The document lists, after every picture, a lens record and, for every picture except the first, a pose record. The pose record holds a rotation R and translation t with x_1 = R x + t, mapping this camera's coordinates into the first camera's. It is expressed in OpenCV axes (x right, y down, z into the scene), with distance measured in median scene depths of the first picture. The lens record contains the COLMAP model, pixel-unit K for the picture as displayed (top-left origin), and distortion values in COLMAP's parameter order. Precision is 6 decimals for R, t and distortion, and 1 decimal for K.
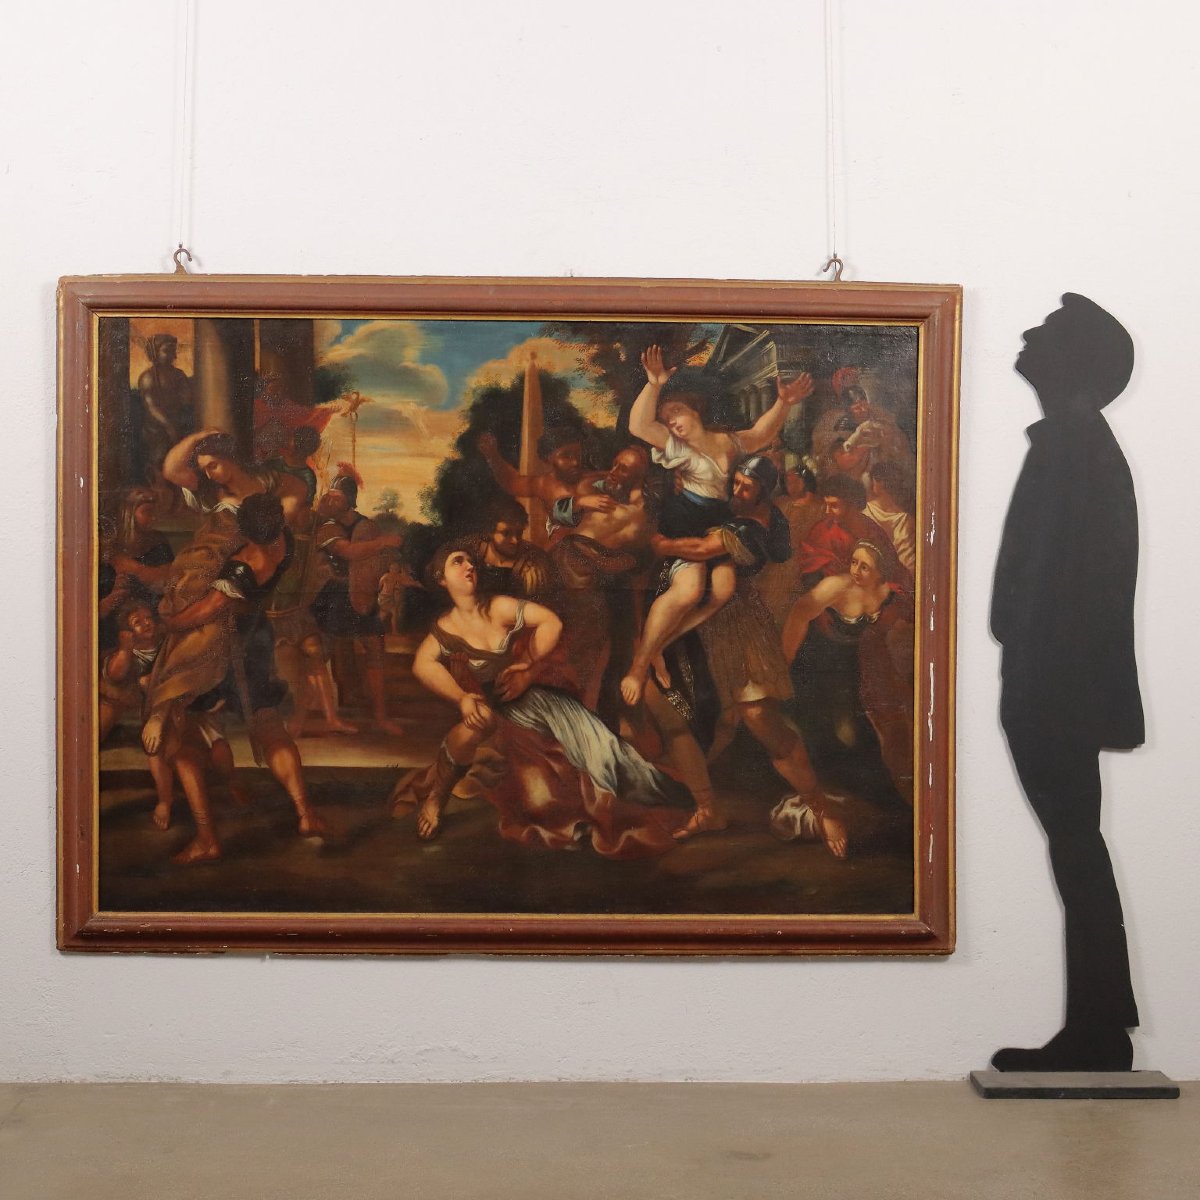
lens RADIAL K [[3011.5, 0, 609.1], [0, 3011.5, 597.7], [0, 0, 1]] dist [0.034426, 0.000000]
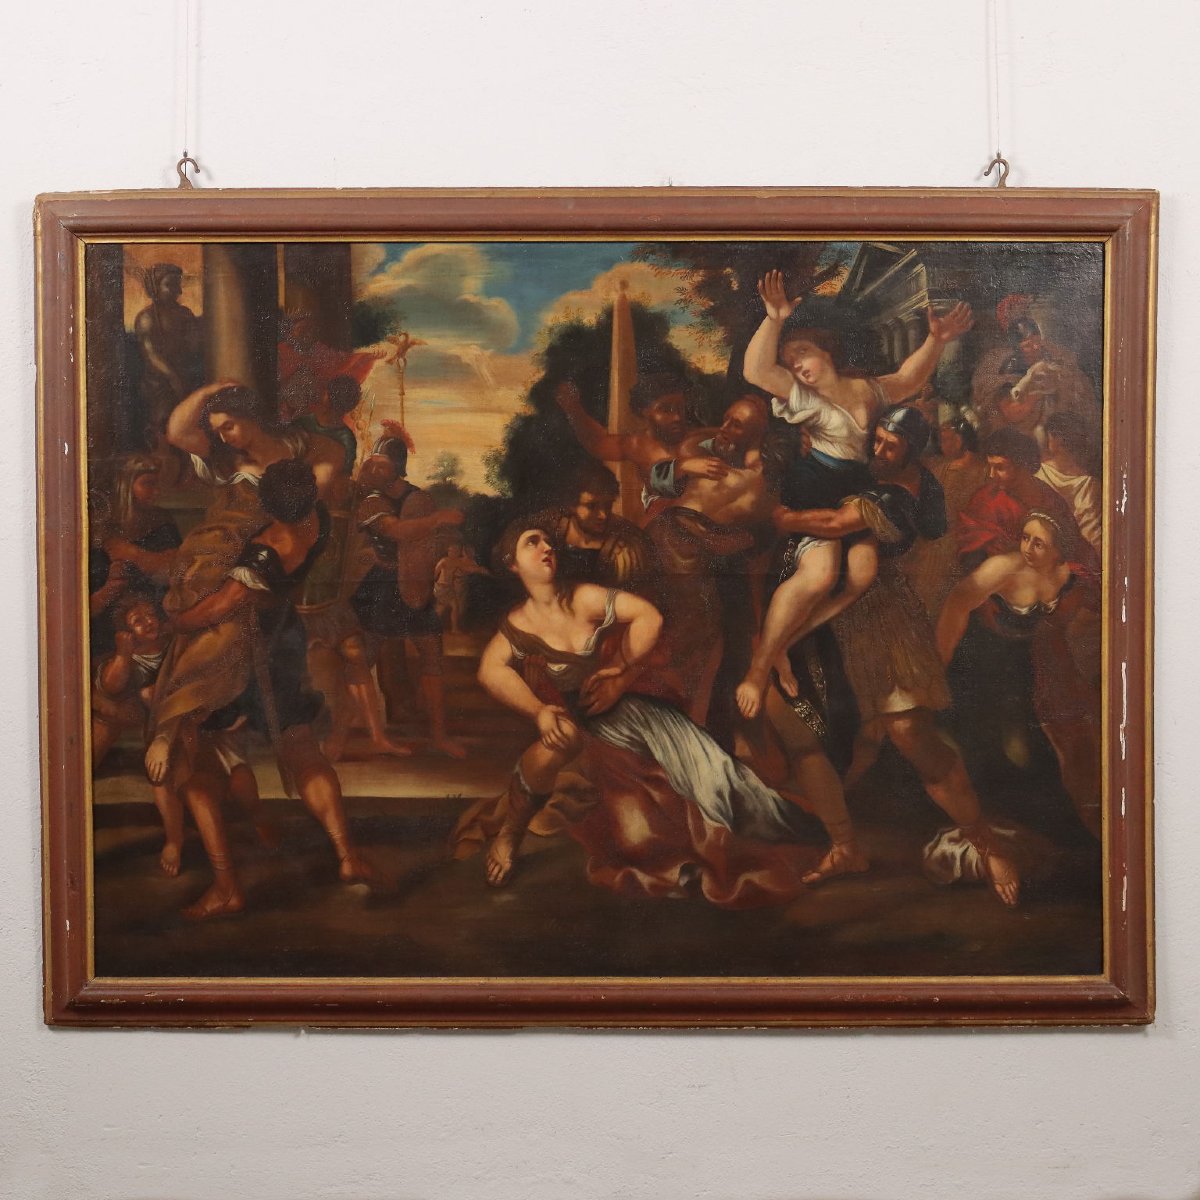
lens RADIAL K [[3011.5, 0, 590.6], [0, 3011.5, 605.3], [0, 0, 1]] dist [0.034426, 0.000000]
pose [[0.999417, -0.009159, -0.032884, -0.008320], [0.009527, 0.999894, 0.011048, -0.003829], [0.032779, -0.011355, 0.999398, 0.194764]]
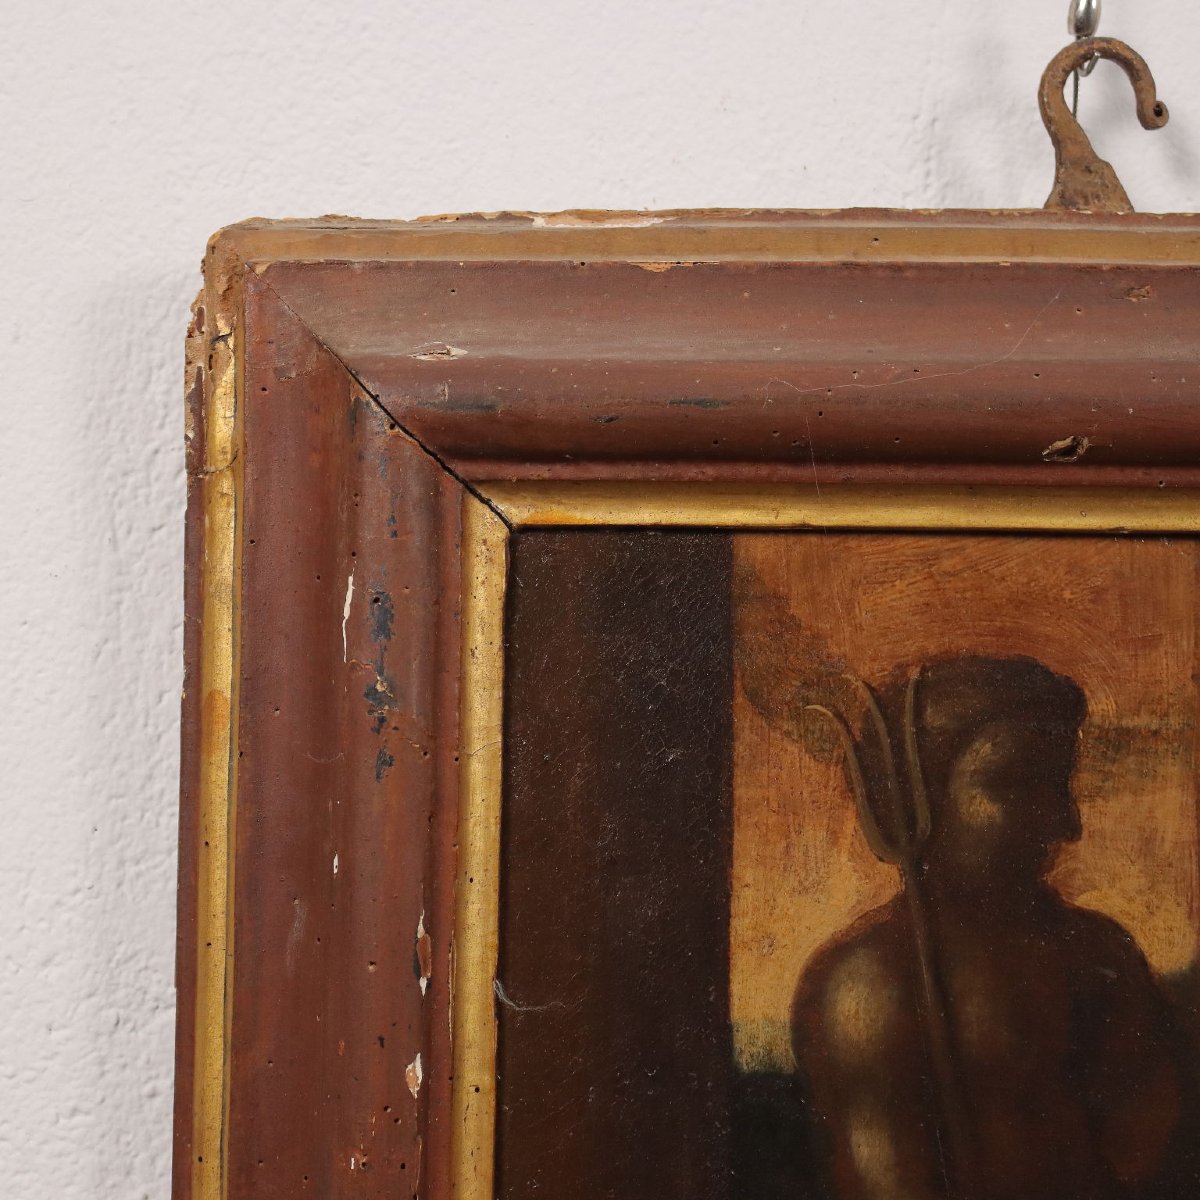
lens RADIAL K [[2092.0, 0, 599.6], [0, 2092.0, 600.0], [0, 0, 1]] dist [-0.006036, 0.000000]
pose [[0.999906, 0.007018, 0.011783, -0.164808], [-0.006527, 0.999127, -0.041257, -0.085298], [-0.012062, 0.041176, 0.999079, 0.900590]]
